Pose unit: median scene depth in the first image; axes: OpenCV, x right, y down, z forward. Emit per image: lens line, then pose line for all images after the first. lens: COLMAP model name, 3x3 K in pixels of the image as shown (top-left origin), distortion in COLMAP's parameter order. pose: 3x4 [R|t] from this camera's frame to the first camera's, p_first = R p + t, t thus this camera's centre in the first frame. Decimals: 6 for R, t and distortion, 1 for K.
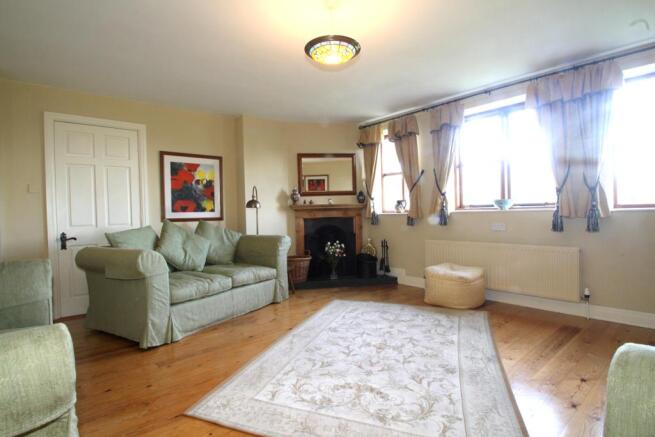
lens RADIAL K [[336.1, 0, 327.5], [0, 336.1, 218.5], [0, 0, 1]] dist [-0.020069, -0.000420]
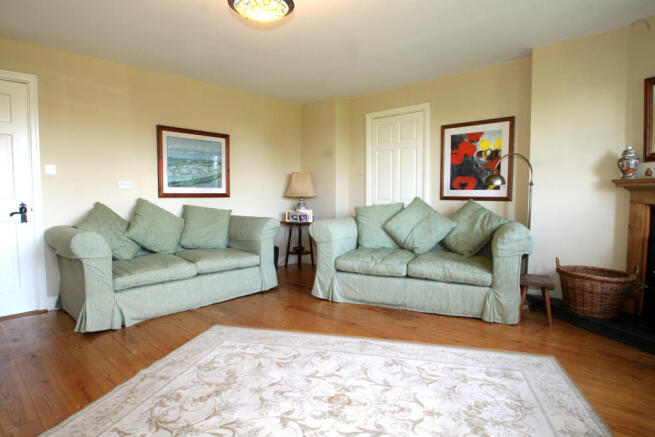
lens RADIAL K [[364.2, 0, 327.5], [0, 364.2, 218.5], [0, 0, 1]] dist [-0.006642, -0.000671]
pose [[0.107166, 0.094727, -0.989718, 0.539886], [-0.016599, 0.995483, 0.093481, -0.029276], [0.994103, 0.006411, 0.108255, 0.577010]]
